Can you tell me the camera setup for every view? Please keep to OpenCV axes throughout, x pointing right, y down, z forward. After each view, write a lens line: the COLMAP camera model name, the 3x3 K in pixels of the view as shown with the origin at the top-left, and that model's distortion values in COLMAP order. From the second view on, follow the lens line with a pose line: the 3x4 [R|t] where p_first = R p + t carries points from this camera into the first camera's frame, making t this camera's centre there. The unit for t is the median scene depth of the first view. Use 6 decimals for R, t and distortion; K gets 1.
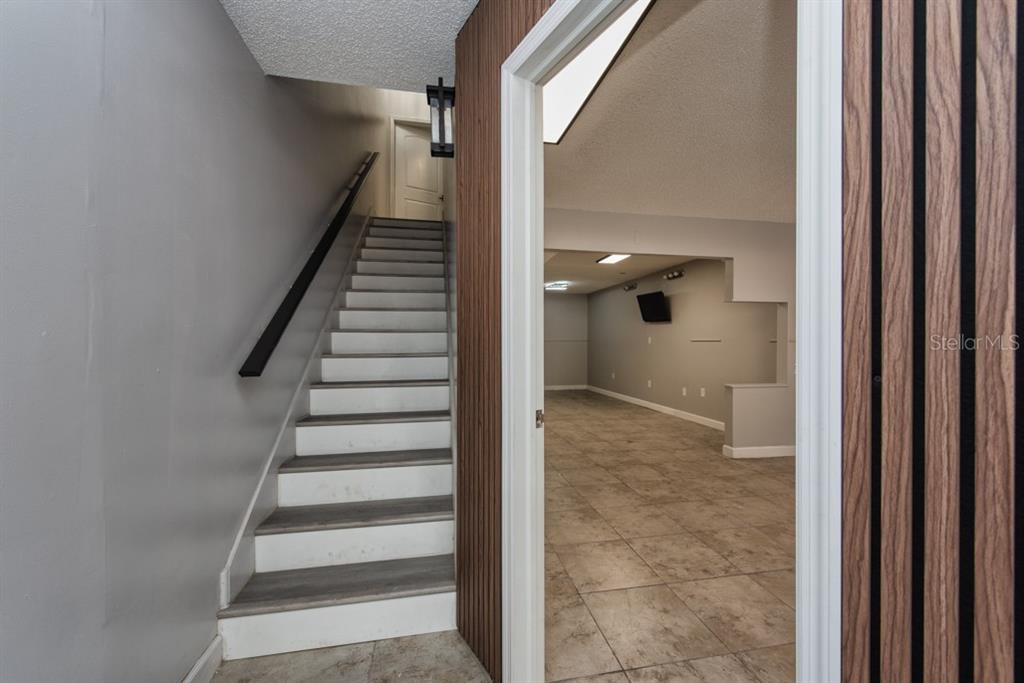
lens RADIAL K [[403.6, 0, 510.7], [0, 403.6, 342.3], [0, 0, 1]] dist [0.003970, 0.000593]
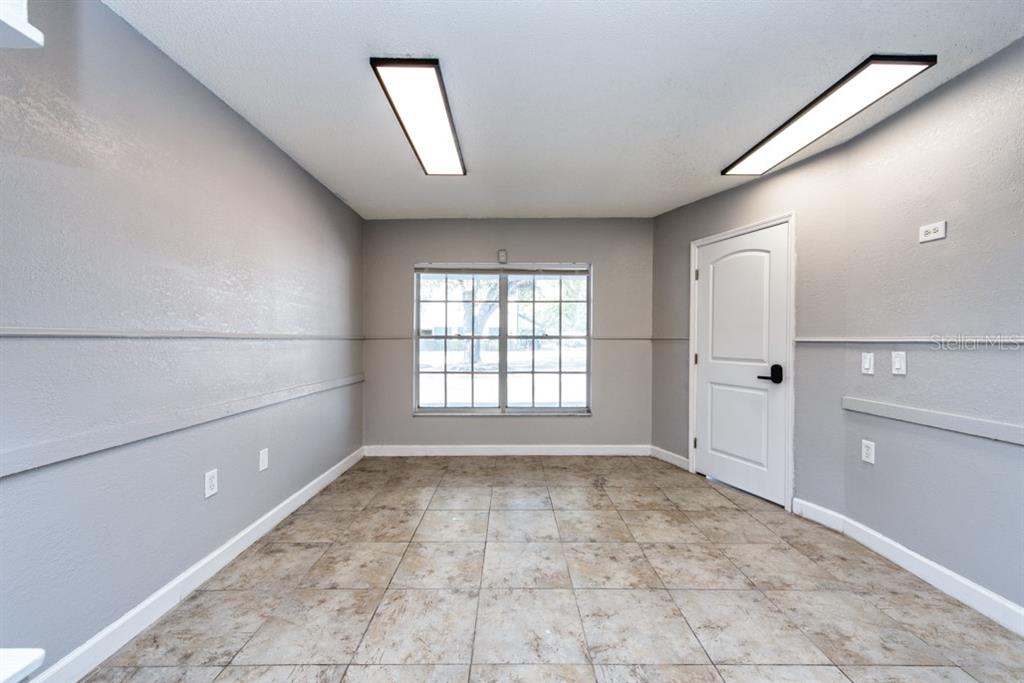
lens RADIAL K [[403.6, 0, 506.0], [0, 403.6, 345.8], [0, 0, 1]] dist [0.003970, 0.000593]
pose [[-0.980633, -0.007622, 0.195706, 0.438702], [-0.005327, 0.999911, 0.012252, -0.001791], [-0.195782, 0.010972, -0.980586, 1.332676]]
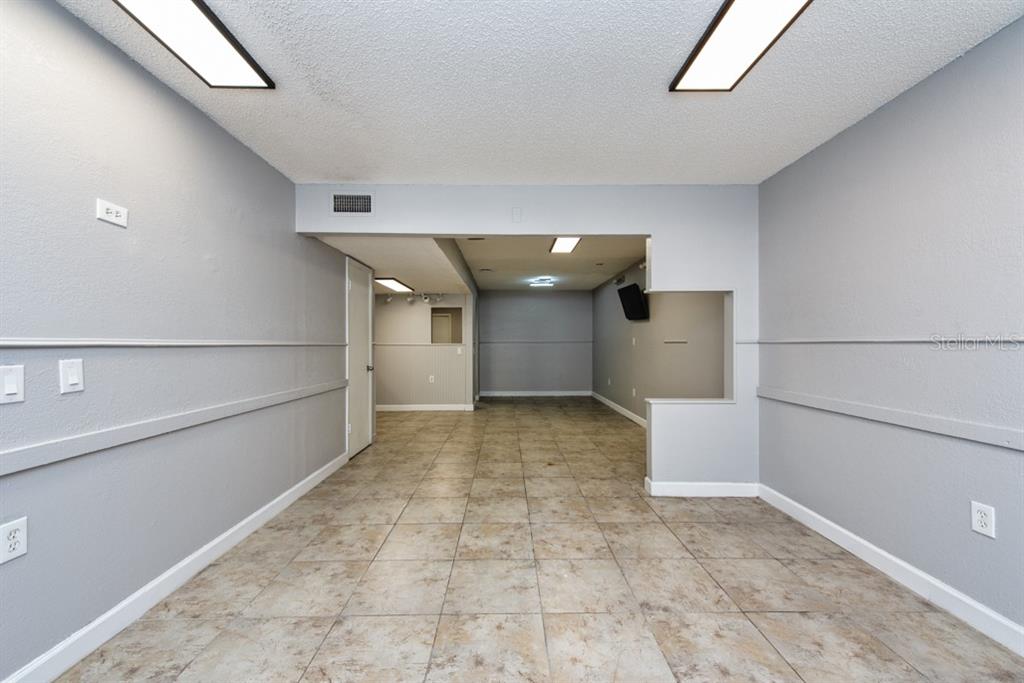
lens RADIAL K [[403.6, 0, 509.3], [0, 403.6, 343.0], [0, 0, 1]] dist [0.003970, 0.000593]
pose [[0.984112, -0.004723, -0.177484, 0.507771], [0.004406, 0.999988, -0.002181, -0.002670], [0.177492, 0.001364, 0.984121, 0.237014]]
